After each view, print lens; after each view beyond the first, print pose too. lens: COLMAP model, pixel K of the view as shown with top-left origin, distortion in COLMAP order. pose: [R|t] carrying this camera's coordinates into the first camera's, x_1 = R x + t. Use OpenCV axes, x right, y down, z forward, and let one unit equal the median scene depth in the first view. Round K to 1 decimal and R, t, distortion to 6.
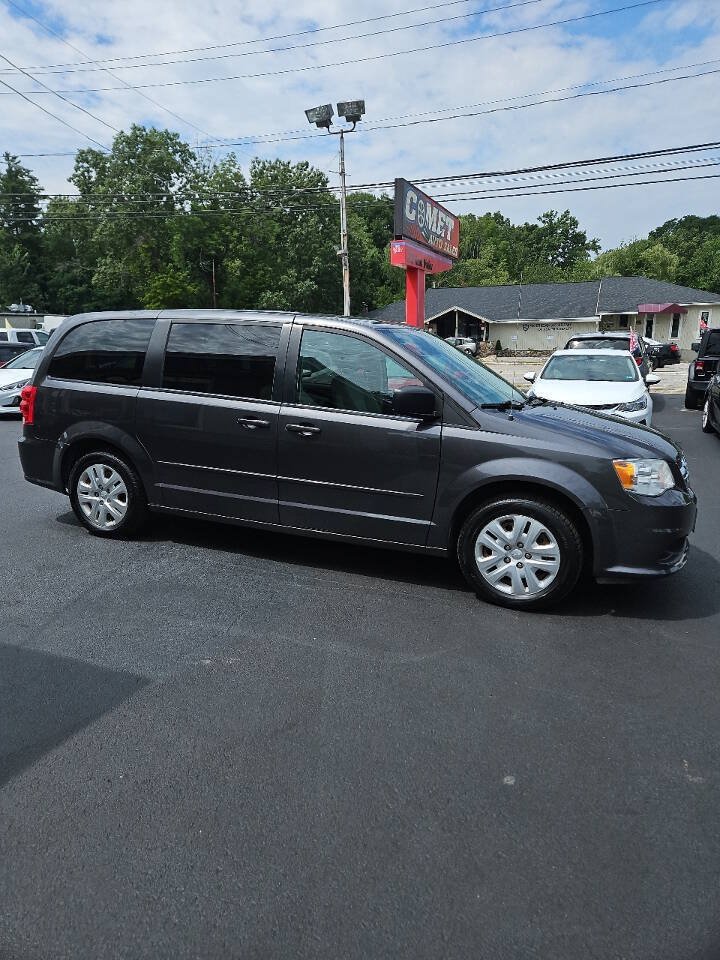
lens RADIAL K [[643.7, 0, 358.2], [0, 643.7, 501.9], [0, 0, 1]] dist [0.055108, -0.051566]
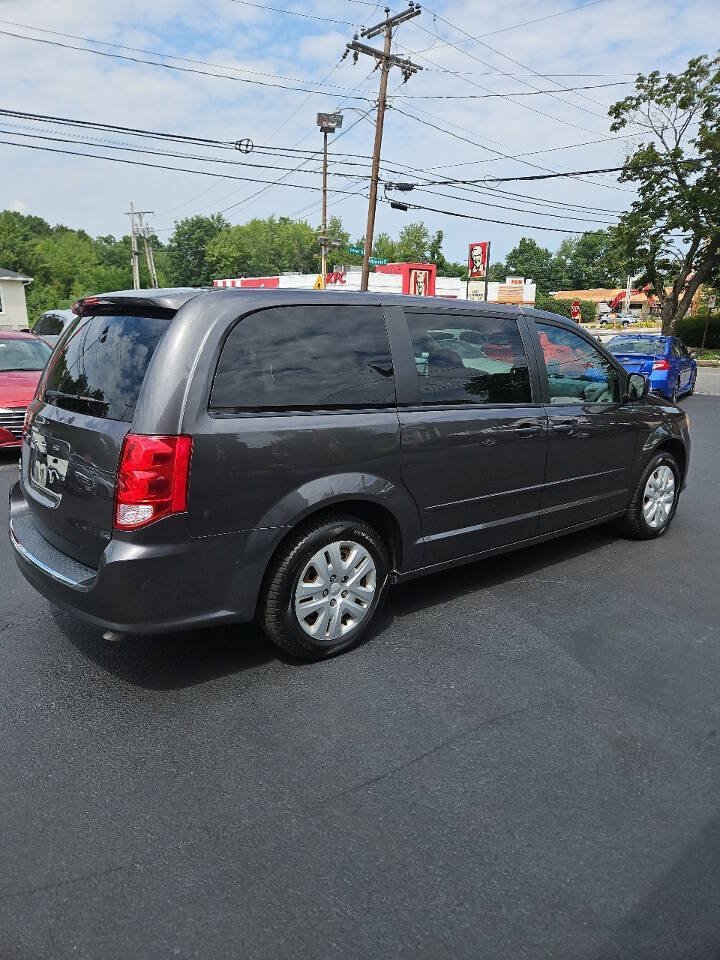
lens RADIAL K [[643.7, 0, 358.2], [0, 643.7, 501.9], [0, 0, 1]] dist [0.055108, -0.051566]
pose [[0.431697, -0.237896, 0.870082, -0.278799], [0.204693, 0.965267, 0.162361, -0.057932], [-0.878486, 0.108009, 0.465399, 0.212320]]
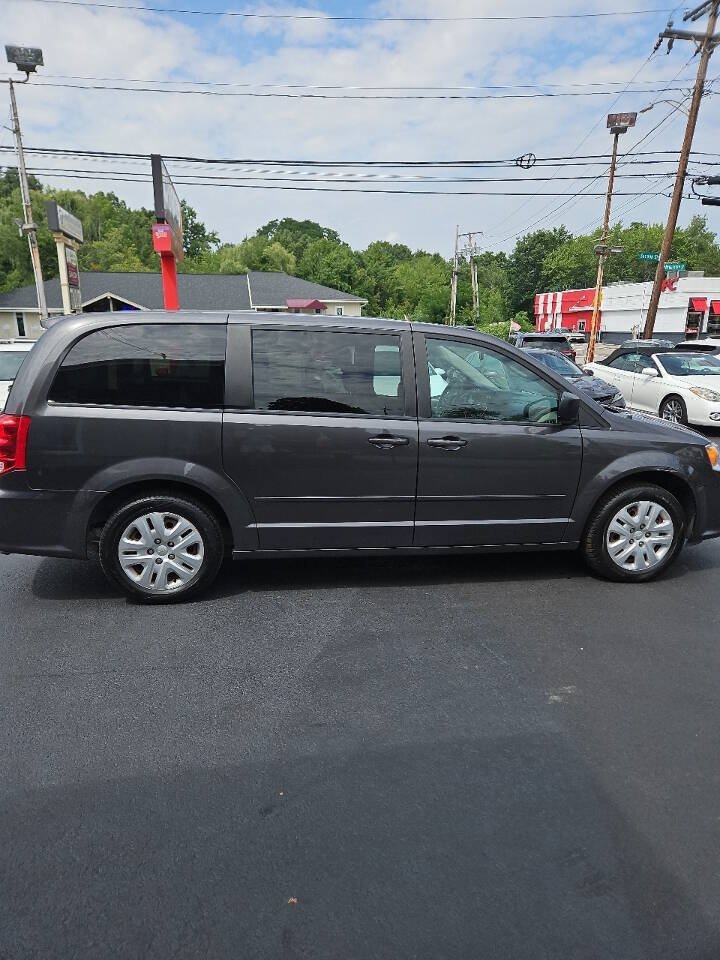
lens RADIAL K [[640.5, 0, 356.4], [0, 640.5, 514.3], [0, 0, 1]] dist [0.051910, -0.045897]
pose [[0.835580, -0.146814, 0.529387, -0.185564], [0.128132, 0.989135, 0.072074, -0.024574], [-0.534217, 0.007608, 0.845313, 0.070093]]
